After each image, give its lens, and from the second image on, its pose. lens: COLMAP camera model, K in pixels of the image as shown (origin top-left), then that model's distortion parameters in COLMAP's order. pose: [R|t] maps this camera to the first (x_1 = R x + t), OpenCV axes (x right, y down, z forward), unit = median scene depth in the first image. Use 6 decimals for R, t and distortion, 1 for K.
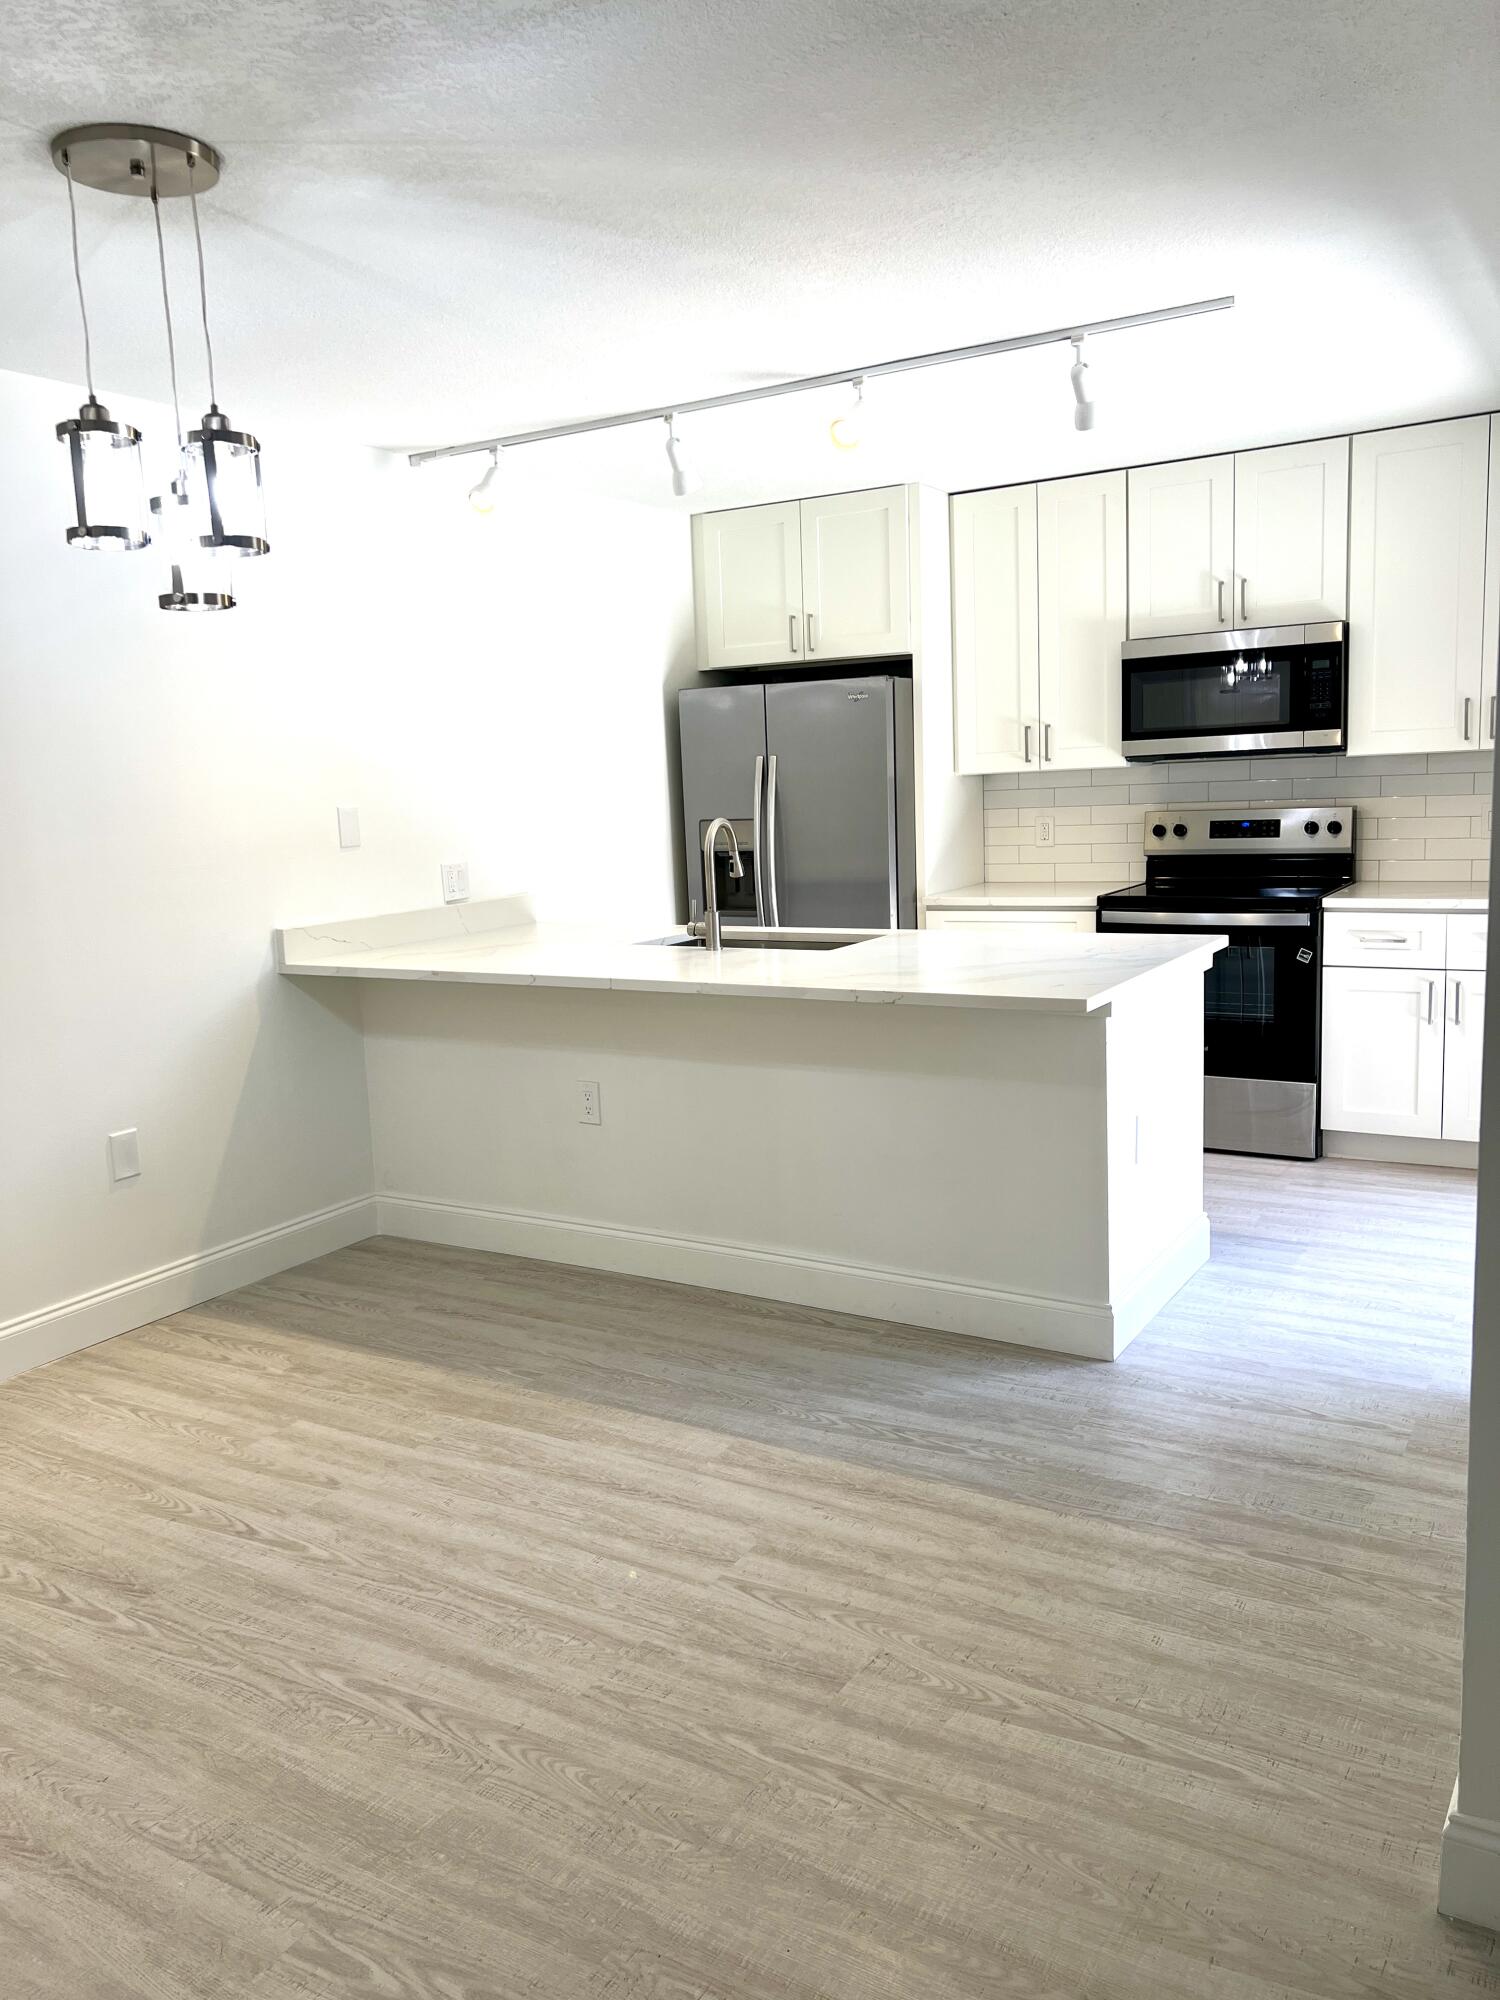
lens RADIAL K [[1502.3, 0, 750.0], [0, 1502.3, 1000.0], [0, 0, 1]] dist [0.076454, -0.082642]
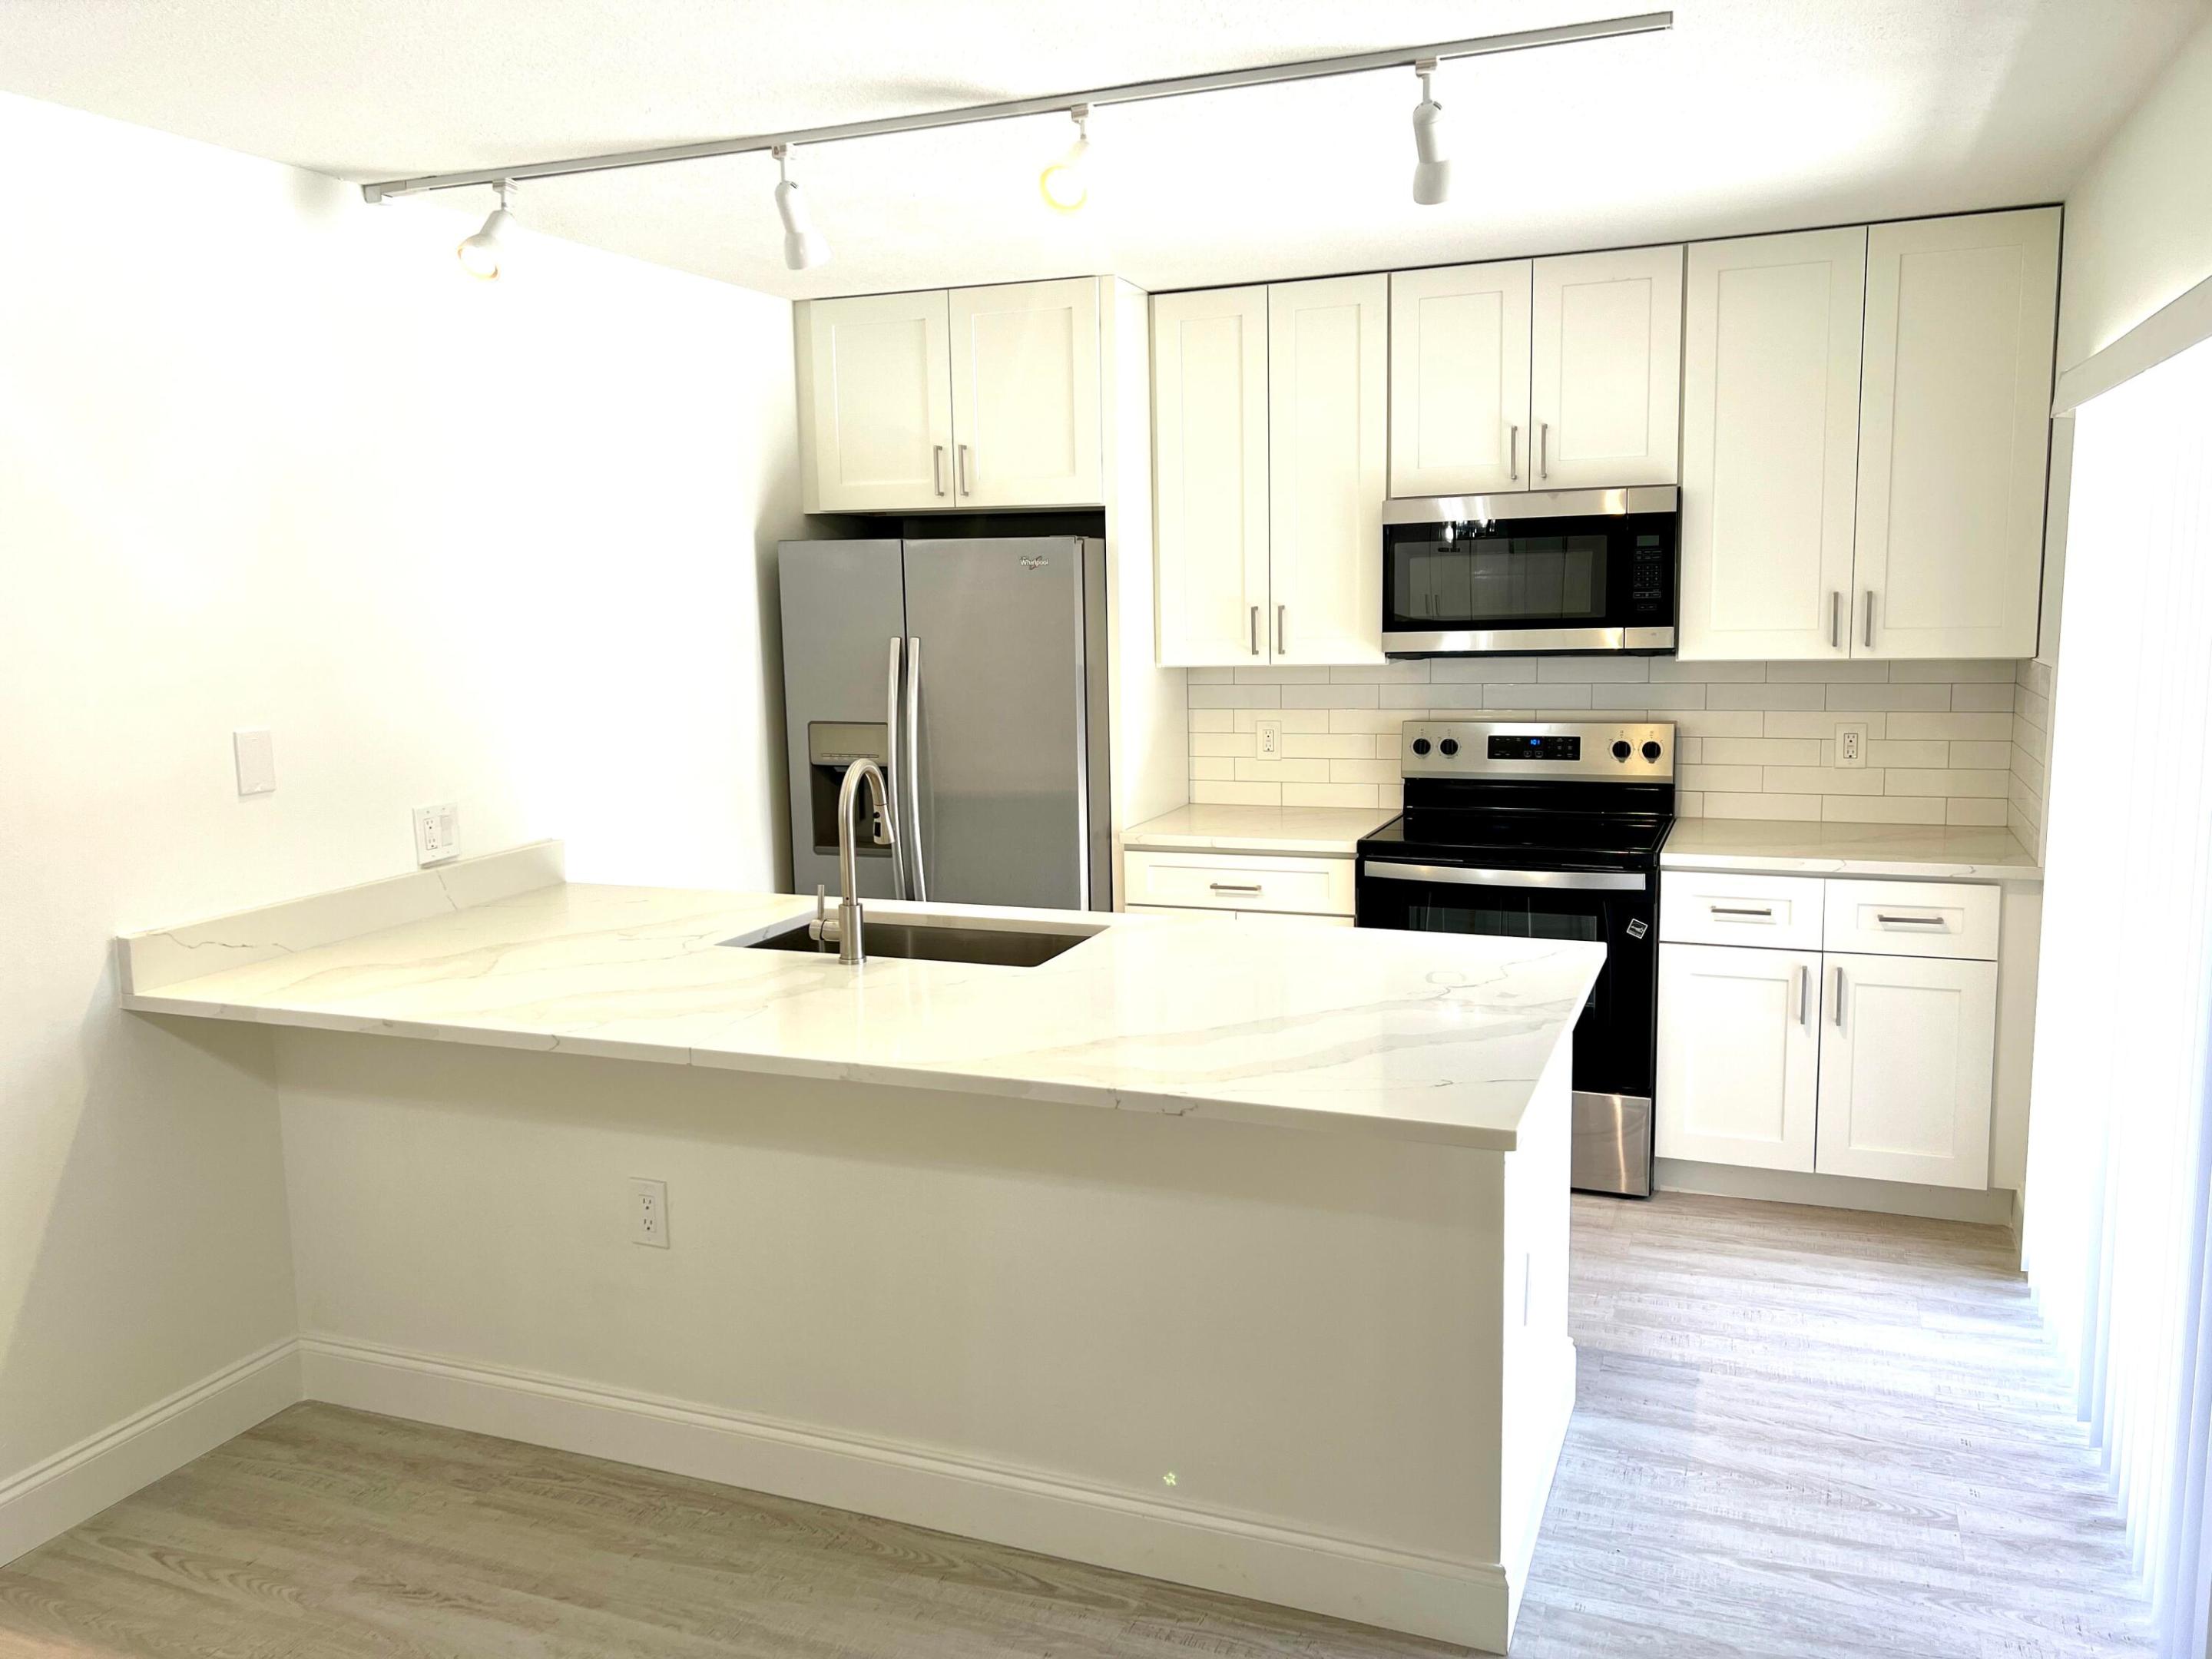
lens RADIAL K [[1661.5, 0, 1111.5], [0, 1661.5, 814.8], [0, 0, 1]] dist [0.076454, -0.082642]
pose [[0.985646, -0.000705, 0.168826, -0.030352], [0.004097, 0.999797, -0.019747, -0.071587], [-0.168778, 0.020155, 0.985448, 0.231152]]
